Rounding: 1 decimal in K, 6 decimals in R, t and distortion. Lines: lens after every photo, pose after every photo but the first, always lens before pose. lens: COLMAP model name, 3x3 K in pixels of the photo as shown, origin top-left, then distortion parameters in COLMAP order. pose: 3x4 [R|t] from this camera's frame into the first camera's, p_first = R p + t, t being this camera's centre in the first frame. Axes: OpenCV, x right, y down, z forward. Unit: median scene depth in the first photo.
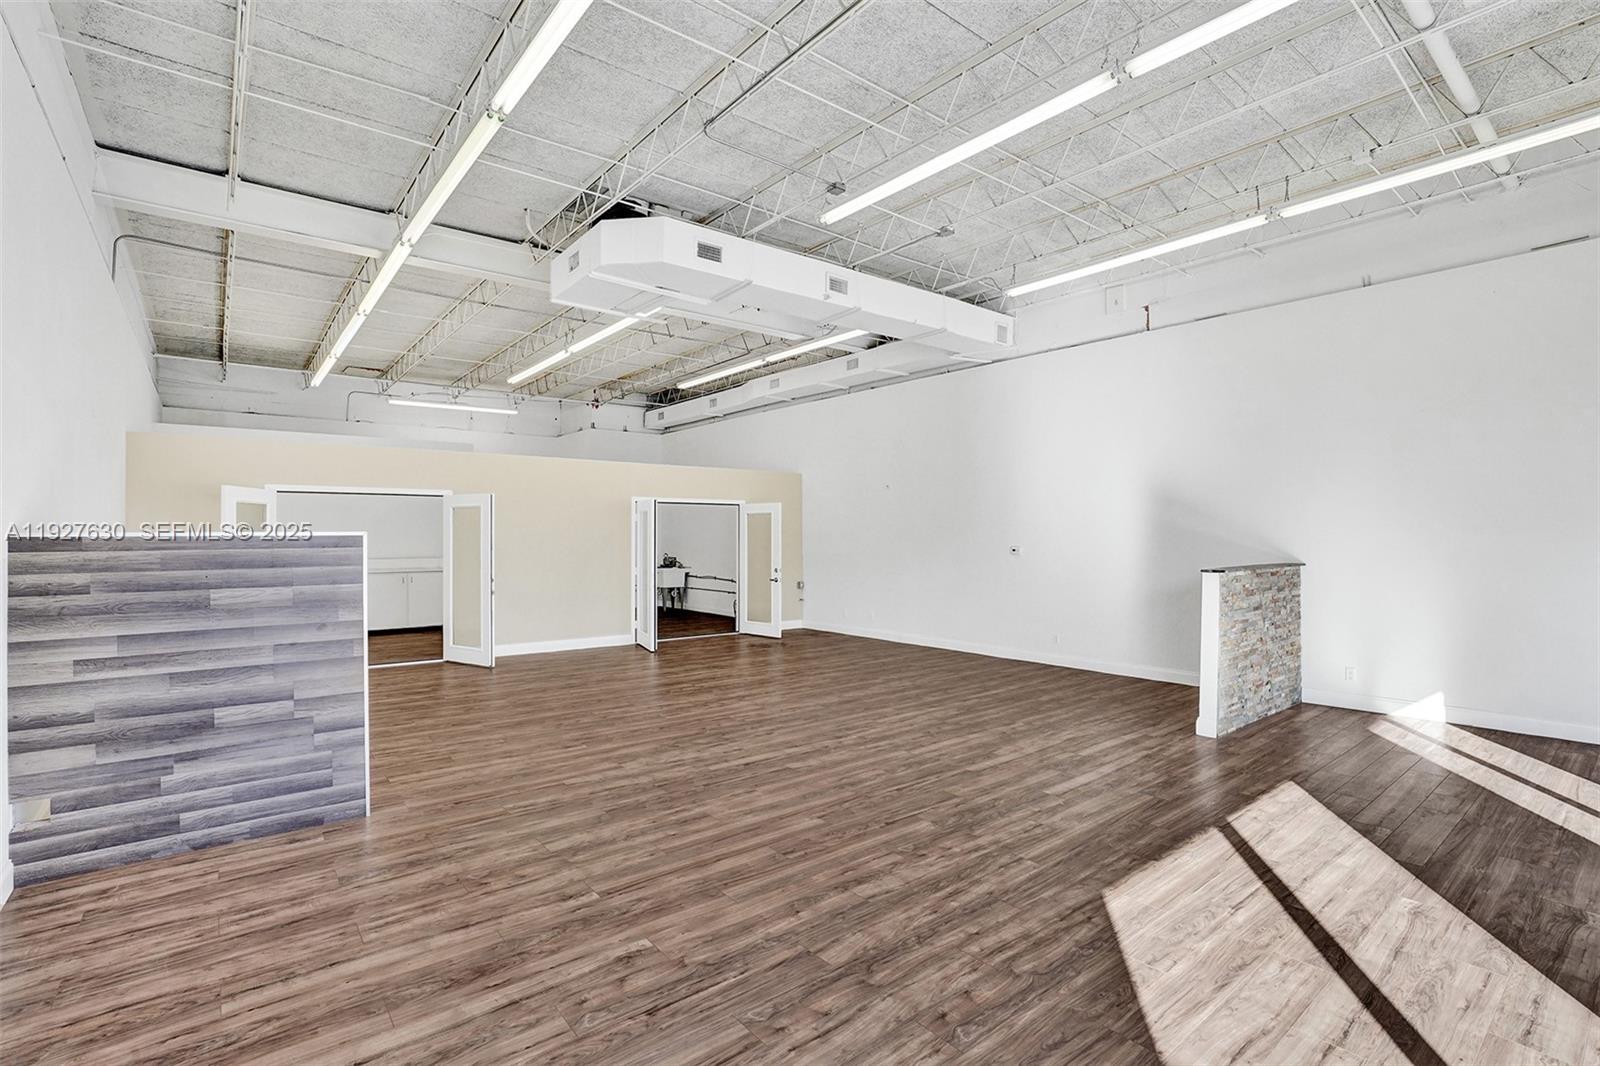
lens RADIAL K [[730.6, 0, 789.5], [0, 730.6, 528.1], [0, 0, 1]] dist [-0.048661, 0.010681]
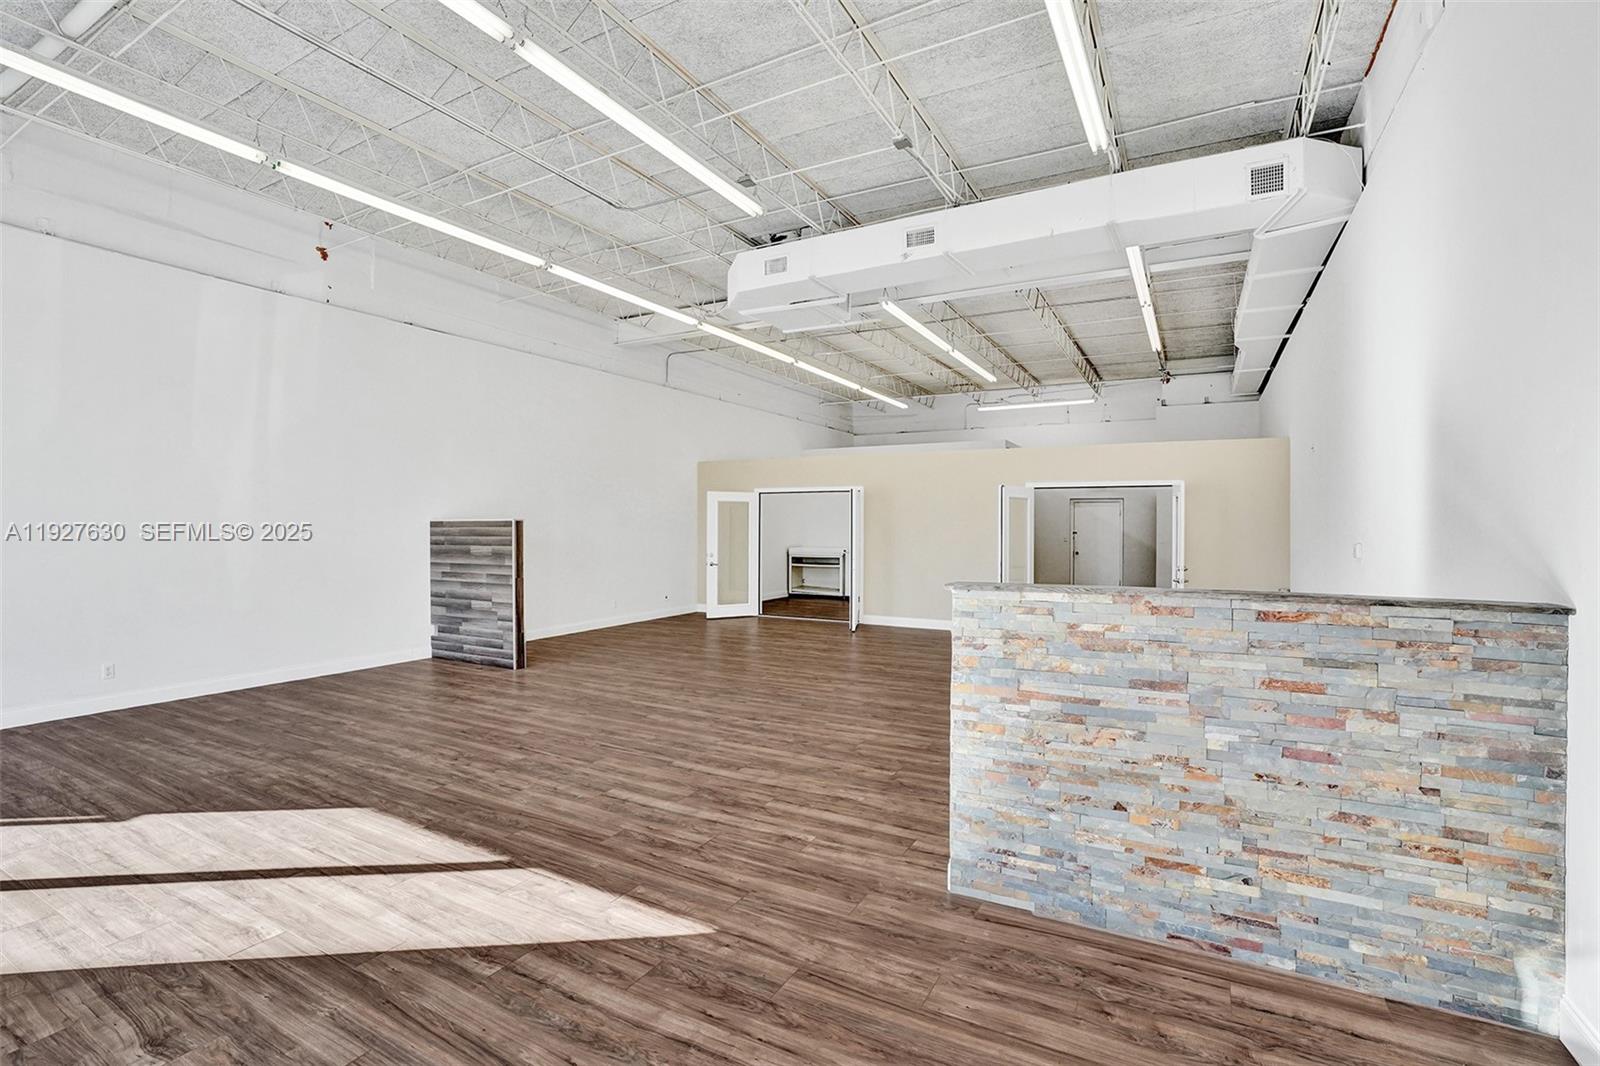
lens RADIAL K [[730.6, 0, 810.6], [0, 730.6, 521.3], [0, 0, 1]] dist [-0.048661, 0.010681]
pose [[0.397833, -0.001212, -0.917457, 1.555844], [0.007006, 0.999974, 0.001717, 0.013775], [0.917431, -0.007111, 0.397831, 1.006758]]
